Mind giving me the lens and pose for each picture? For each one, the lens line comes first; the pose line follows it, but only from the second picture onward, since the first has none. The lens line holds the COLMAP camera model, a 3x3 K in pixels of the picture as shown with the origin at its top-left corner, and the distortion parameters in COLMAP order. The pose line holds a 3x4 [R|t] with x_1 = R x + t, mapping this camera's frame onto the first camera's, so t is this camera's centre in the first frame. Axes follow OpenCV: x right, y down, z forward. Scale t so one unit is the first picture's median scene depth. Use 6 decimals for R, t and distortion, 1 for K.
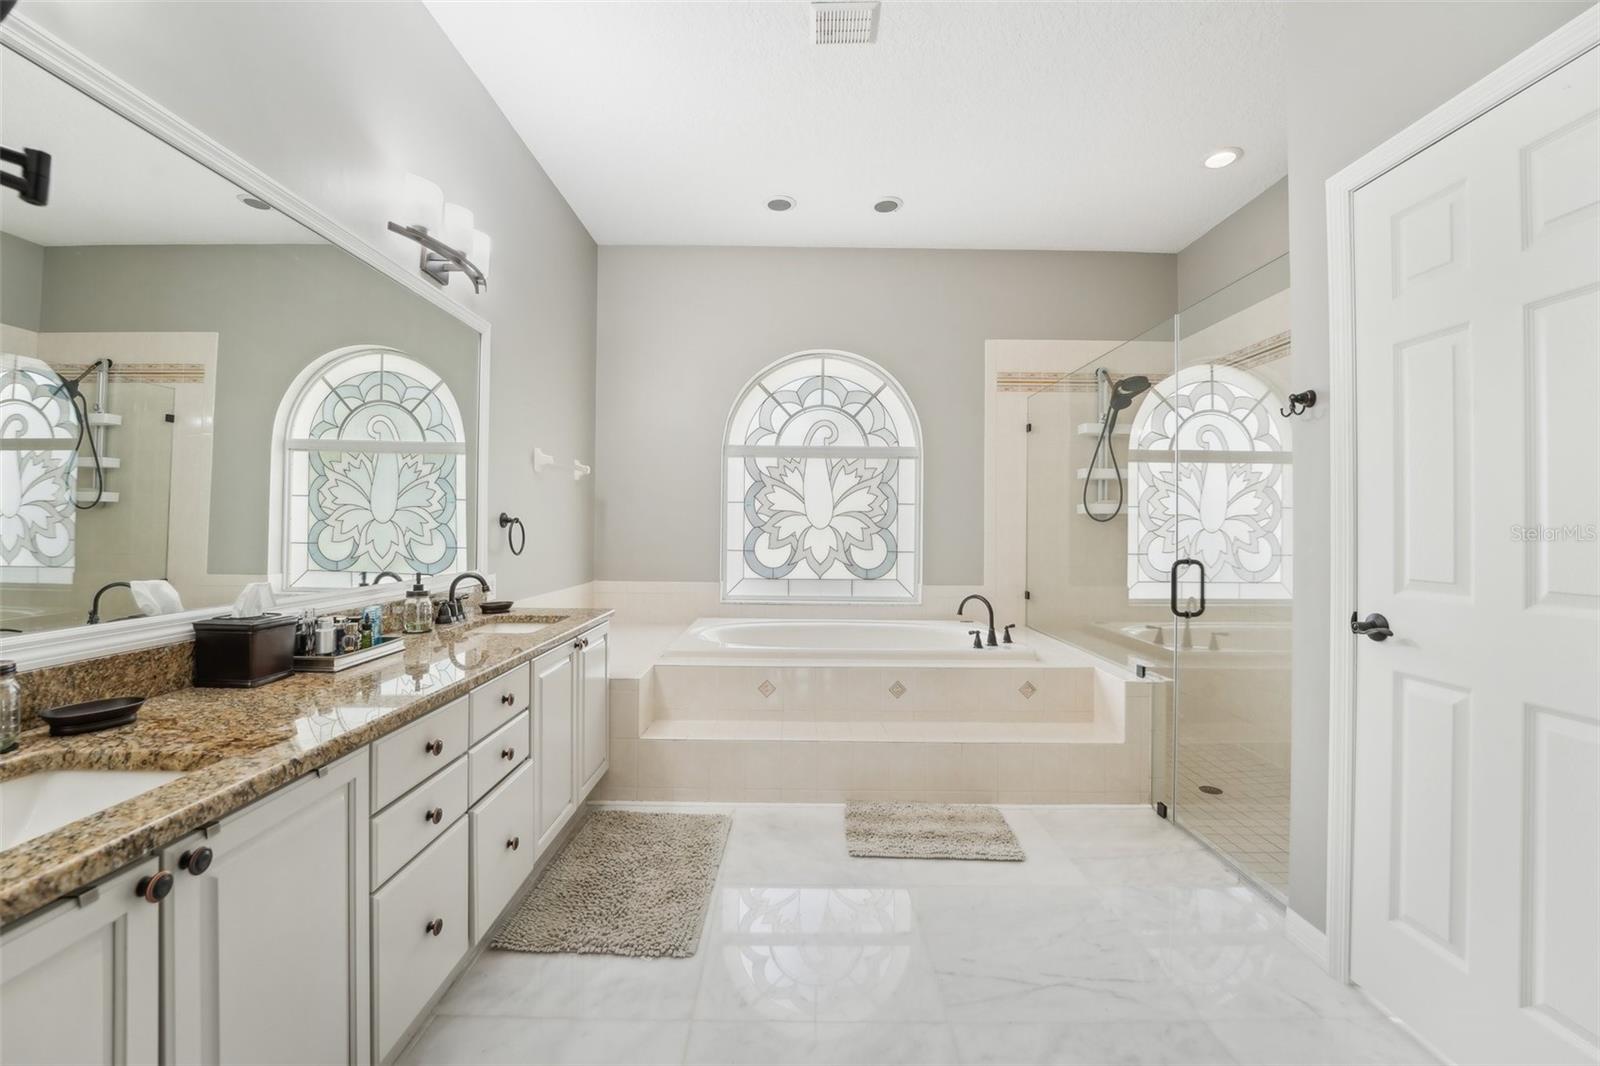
lens RADIAL K [[682.4, 0, 794.0], [0, 682.4, 515.8], [0, 0, 1]] dist [-0.030799, 0.000297]
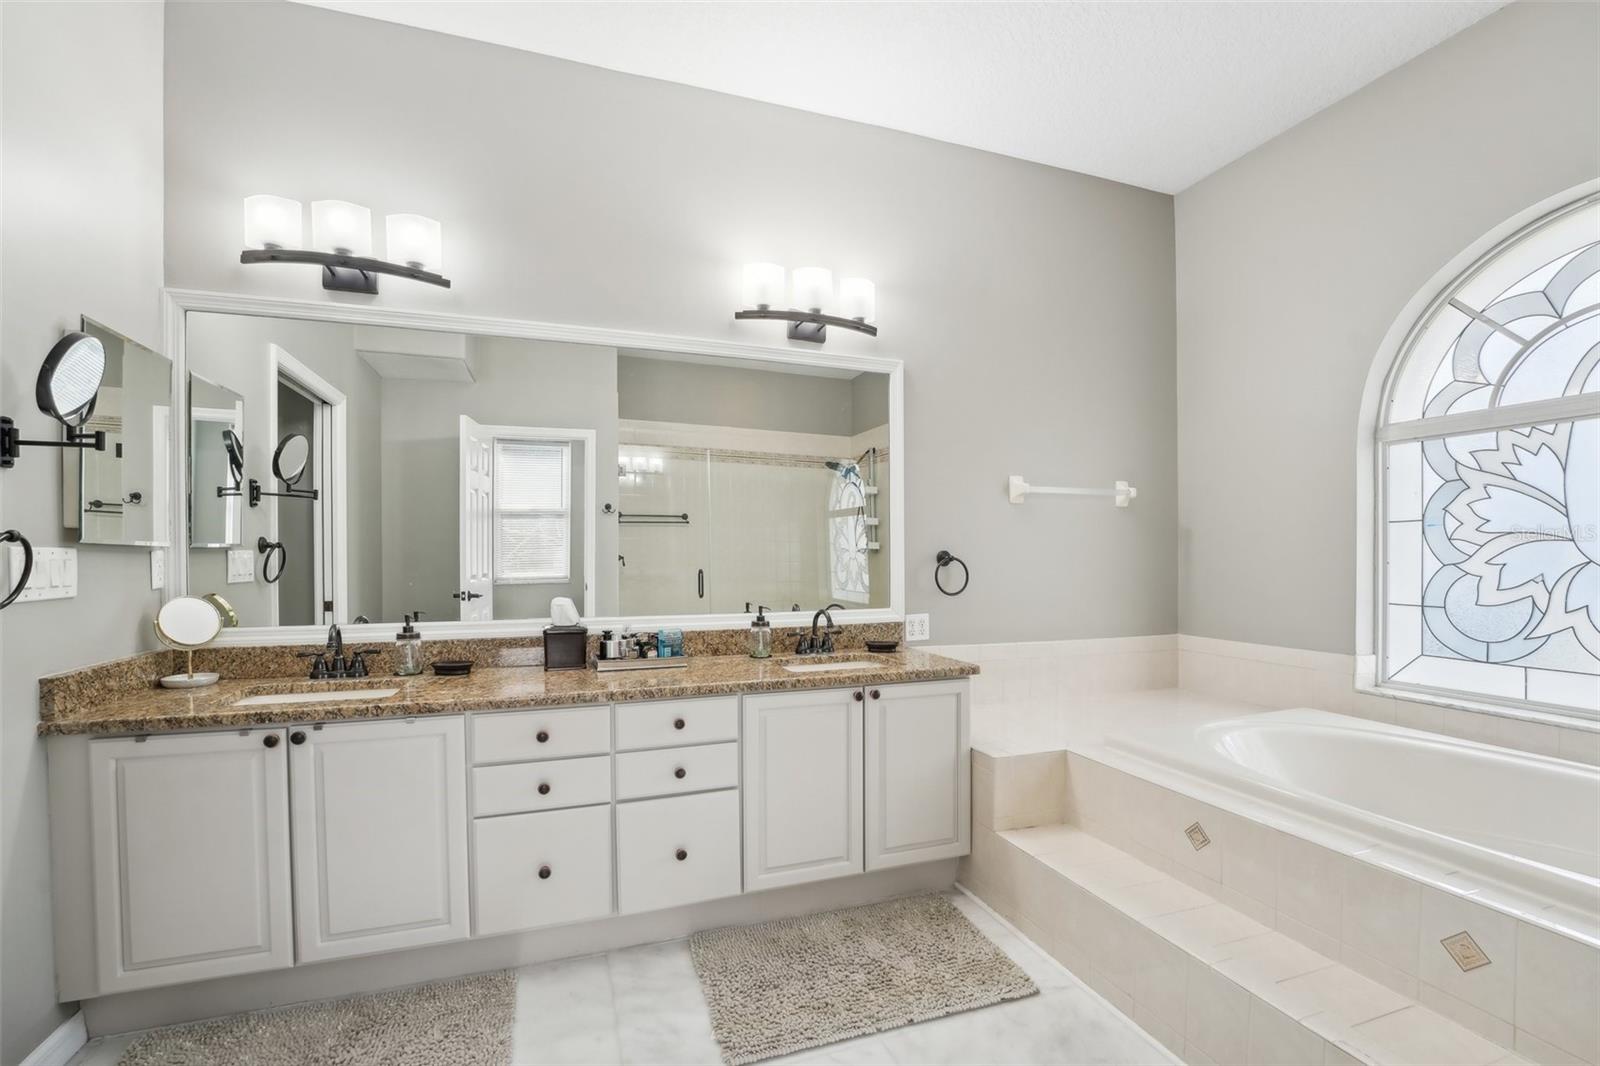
lens RADIAL K [[682.4, 0, 822.6], [0, 682.4, 568.4], [0, 0, 1]] dist [-0.030799, 0.000297]
pose [[0.328058, 0.004359, -0.944648, 0.283767], [0.019139, 0.999753, 0.011260, 0.004120], [0.944464, -0.021773, 0.327894, 0.347628]]
